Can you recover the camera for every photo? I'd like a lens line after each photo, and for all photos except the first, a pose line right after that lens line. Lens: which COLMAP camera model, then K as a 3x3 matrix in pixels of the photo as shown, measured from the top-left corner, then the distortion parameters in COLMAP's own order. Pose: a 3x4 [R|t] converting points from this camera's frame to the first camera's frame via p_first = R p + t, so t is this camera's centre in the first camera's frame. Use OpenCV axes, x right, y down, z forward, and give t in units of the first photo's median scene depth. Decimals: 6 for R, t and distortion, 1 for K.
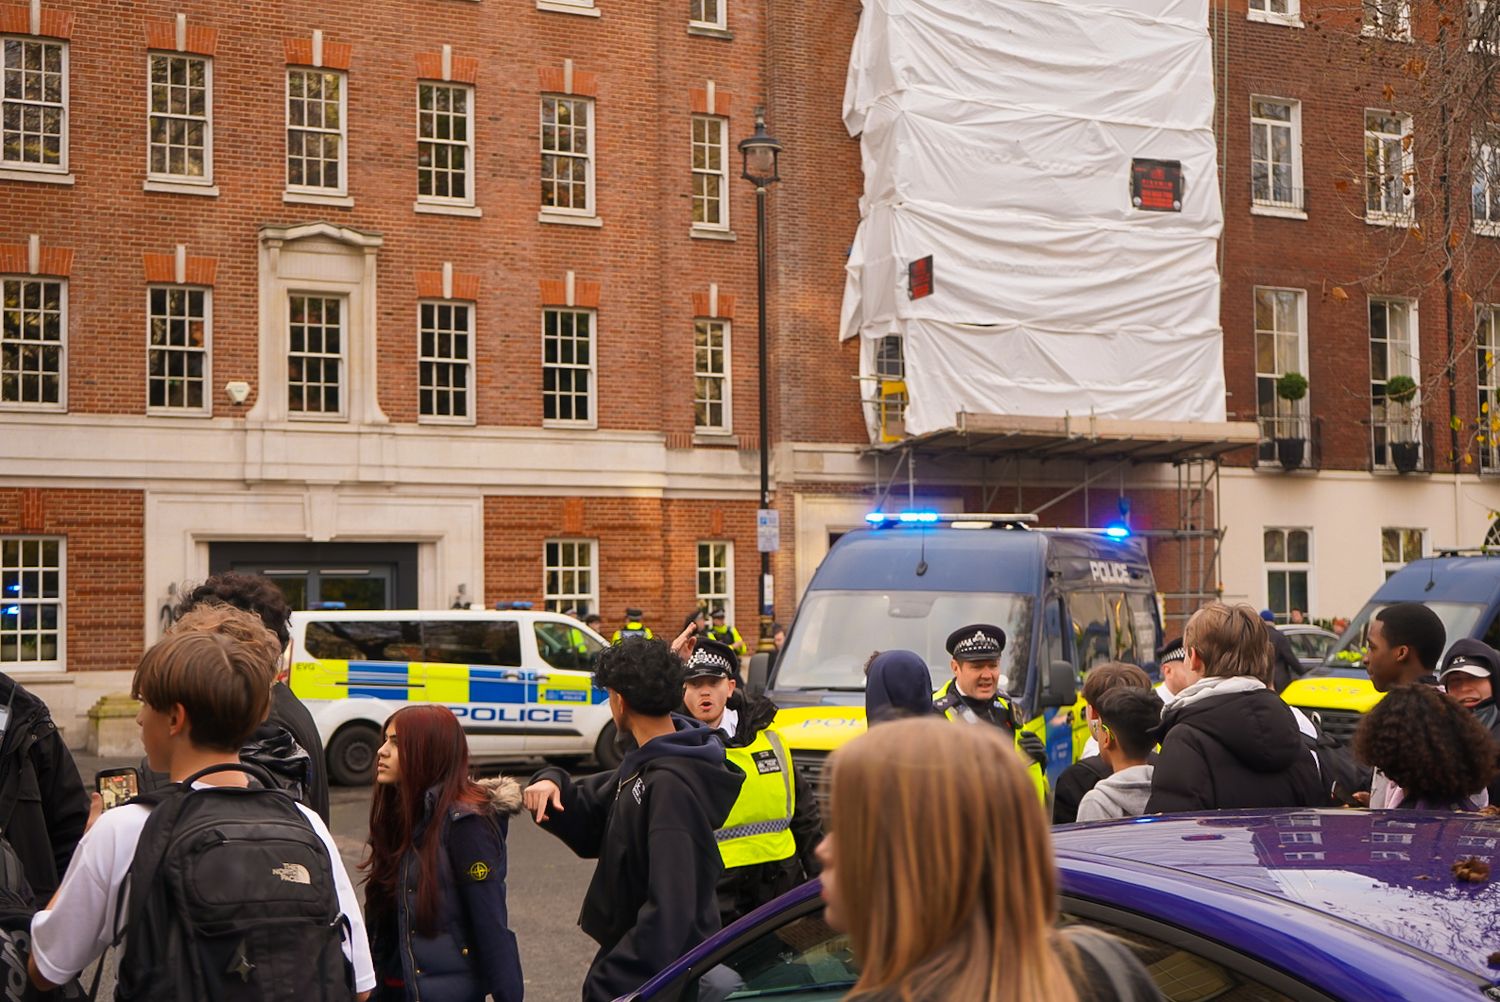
lens RADIAL K [[2194.2, 0, 750.2], [0, 2194.2, 503.0], [0, 0, 1]] dist [-0.012759, 0.000000]
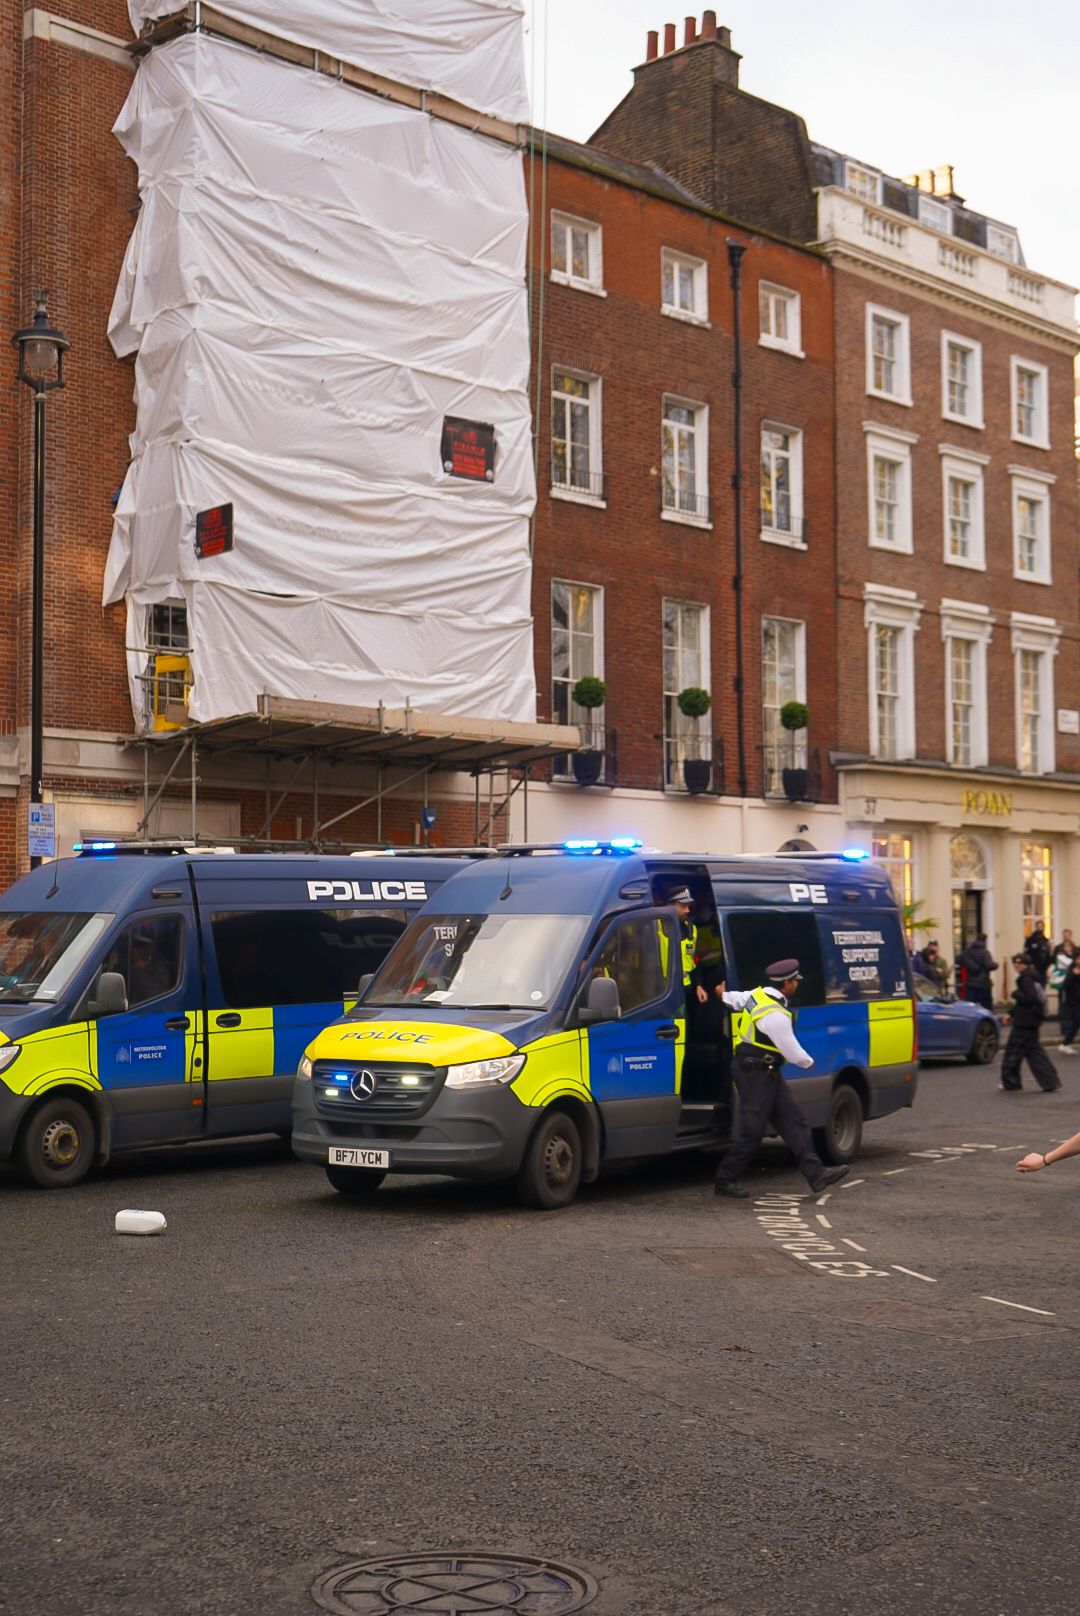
lens RADIAL K [[2200.3, 0, 538.7], [0, 2200.3, 804.4], [0, 0, 1]] dist [-0.009808, 0.000000]
pose [[0.947525, 0.027754, 0.318474, -0.063244], [-0.021320, 0.999492, -0.023671, 0.015672], [-0.318969, 0.015639, 0.947636, 0.173547]]
